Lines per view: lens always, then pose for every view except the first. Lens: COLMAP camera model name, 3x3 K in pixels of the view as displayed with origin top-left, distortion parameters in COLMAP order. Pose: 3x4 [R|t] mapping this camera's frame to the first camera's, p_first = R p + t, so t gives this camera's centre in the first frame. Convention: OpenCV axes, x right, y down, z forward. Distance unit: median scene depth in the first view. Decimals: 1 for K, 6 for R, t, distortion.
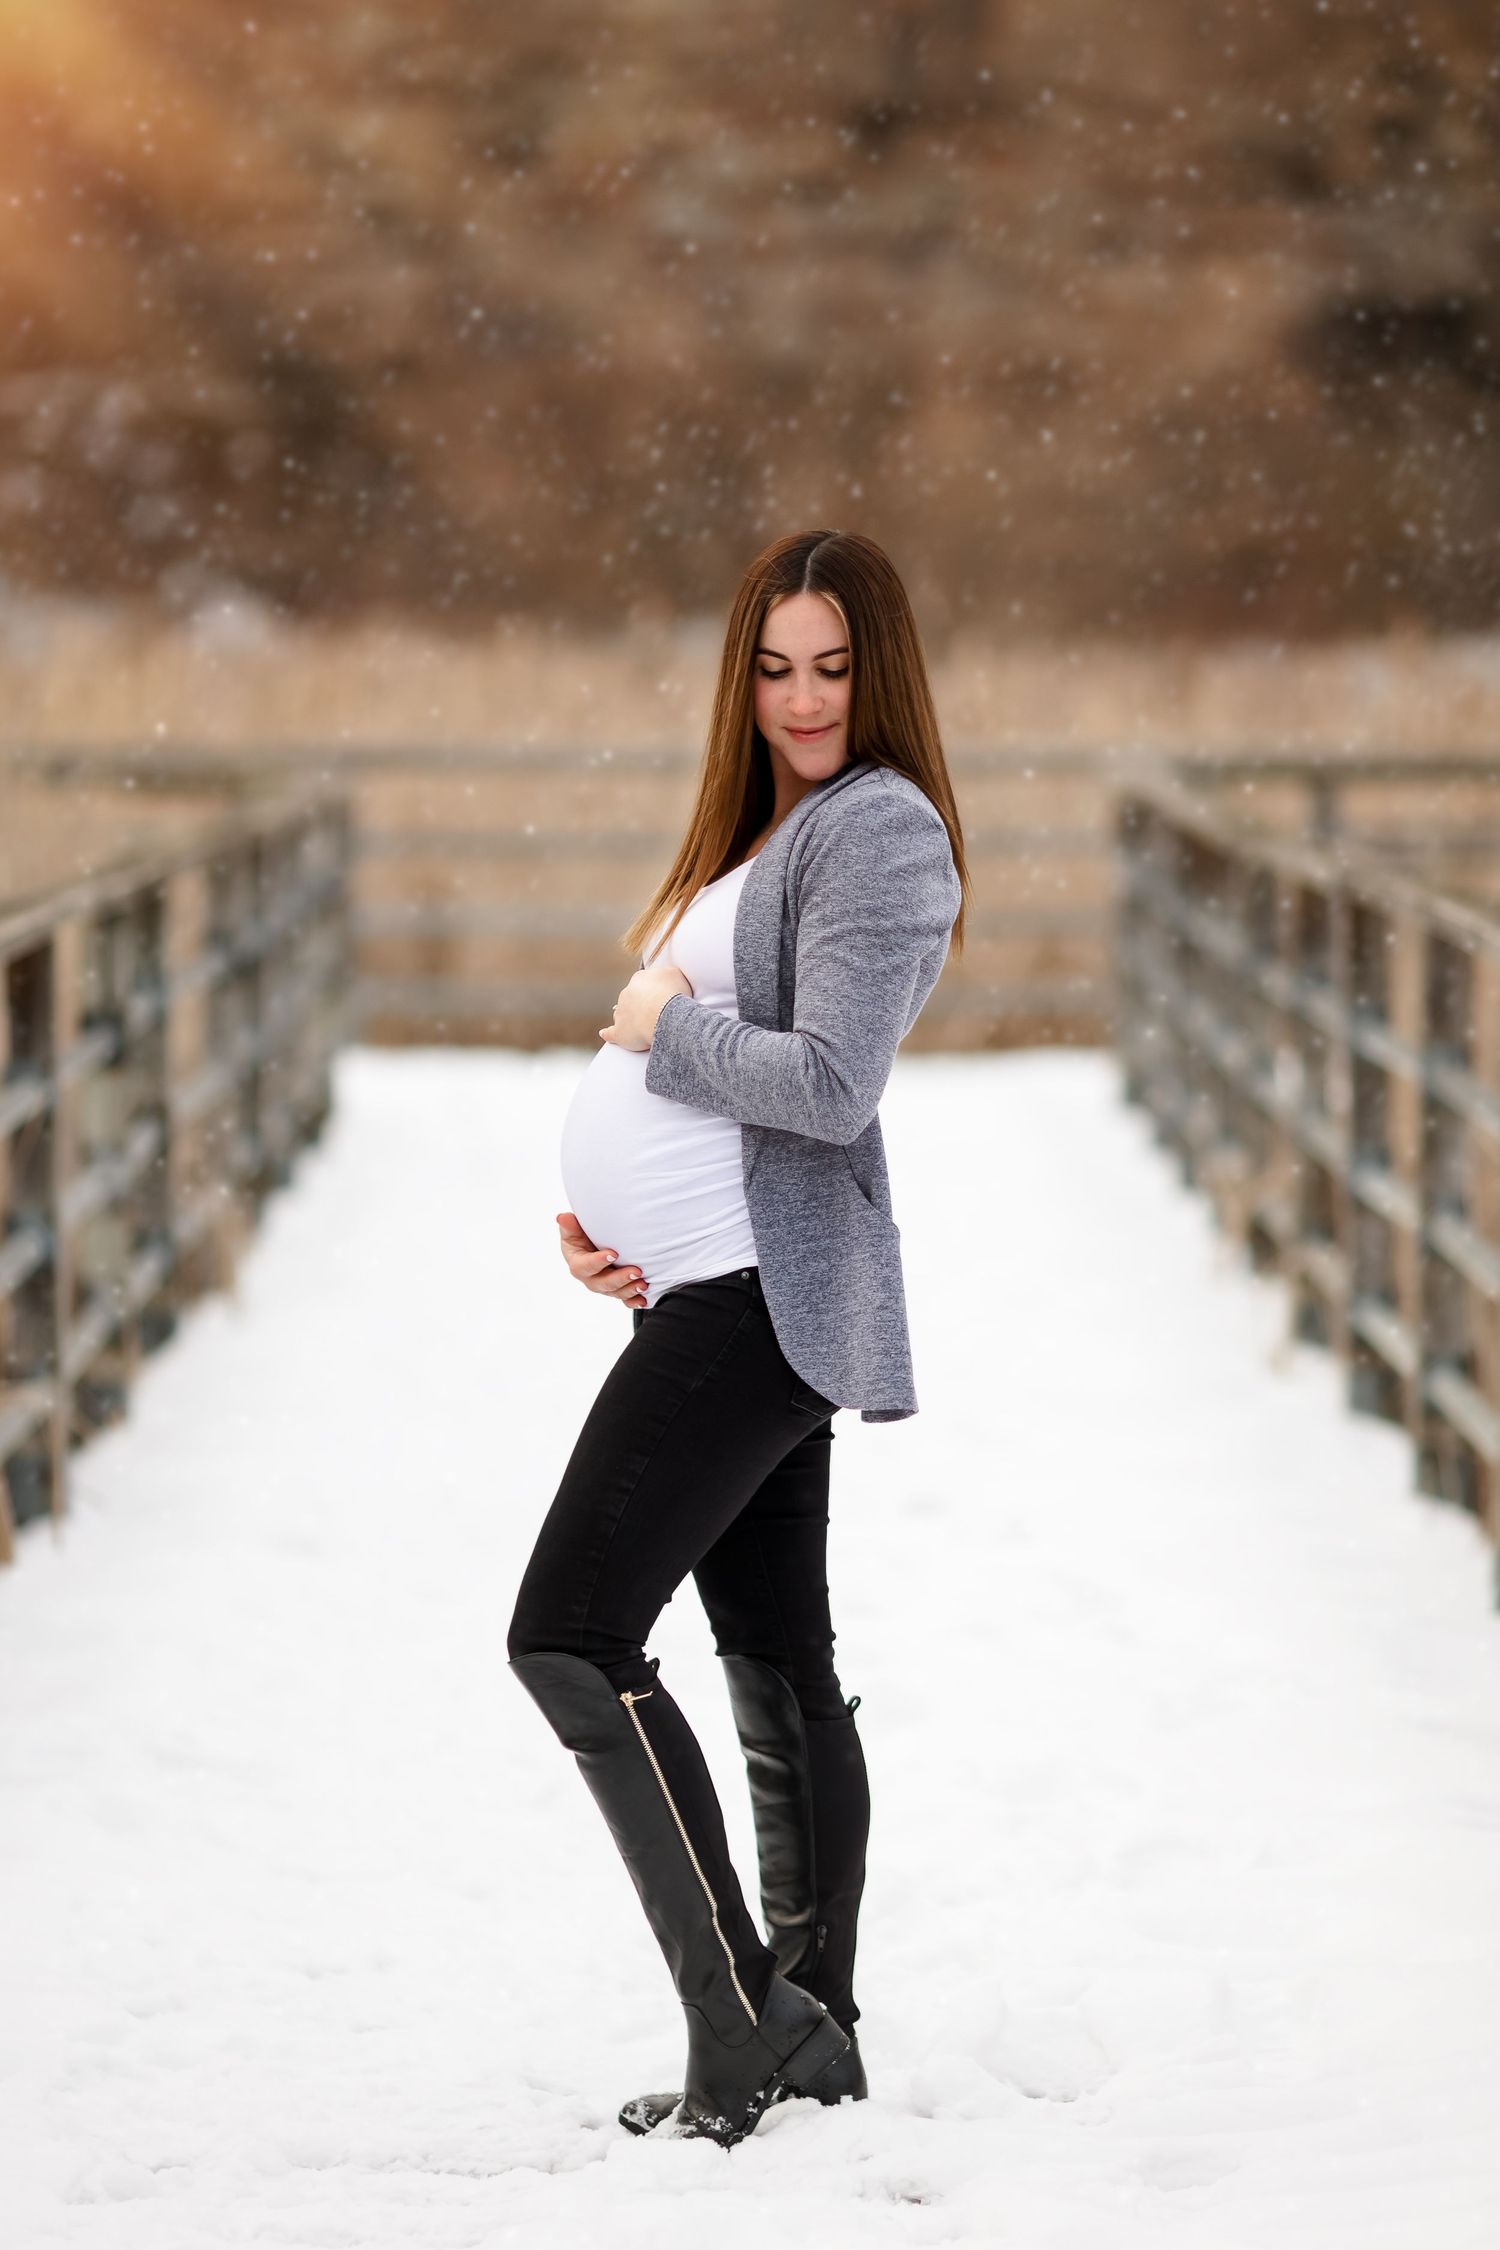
lens RADIAL K [[9697.5, 0, 750.0], [0, 9697.5, 1125.0], [0, 0, 1]] dist [0.271309, -4.182724]
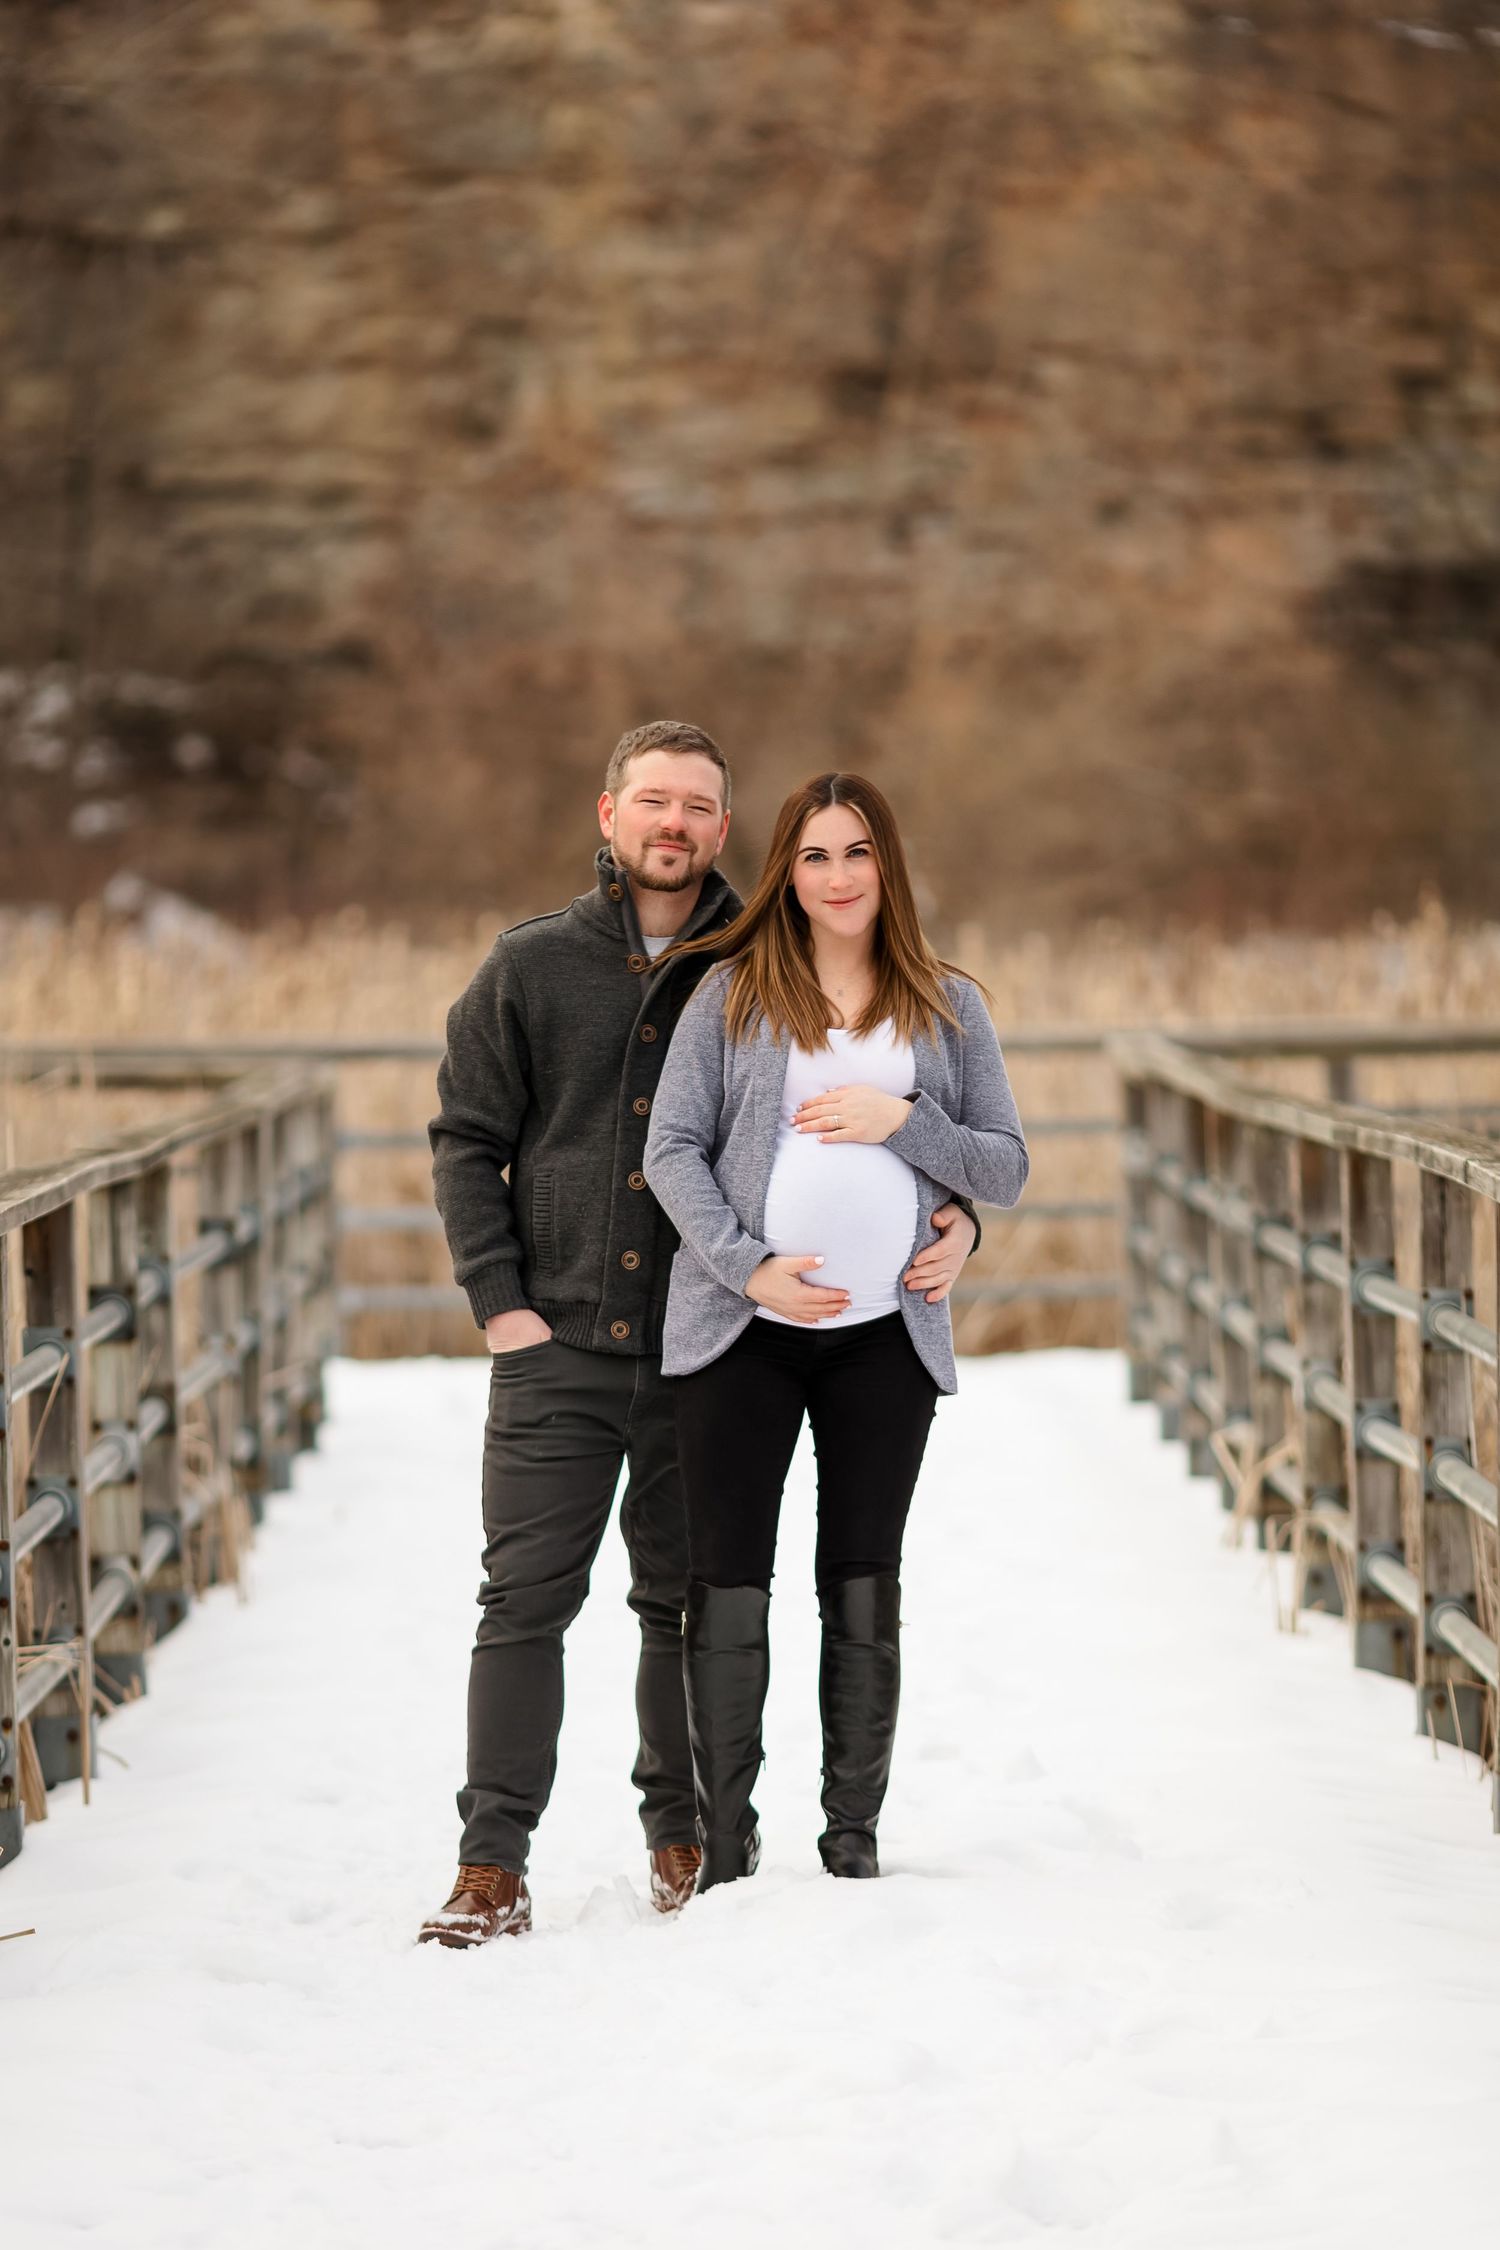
lens RADIAL K [[11614.6, 0, 750.0], [0, 11614.6, 1125.0], [0, 0, 1]] dist [0.145222, -12.723534]
pose [[0.999859, -0.016505, 0.003111, -0.003657], [0.016613, 0.999120, -0.038521, 0.016951], [-0.002472, 0.038567, 0.999253, -0.178938]]
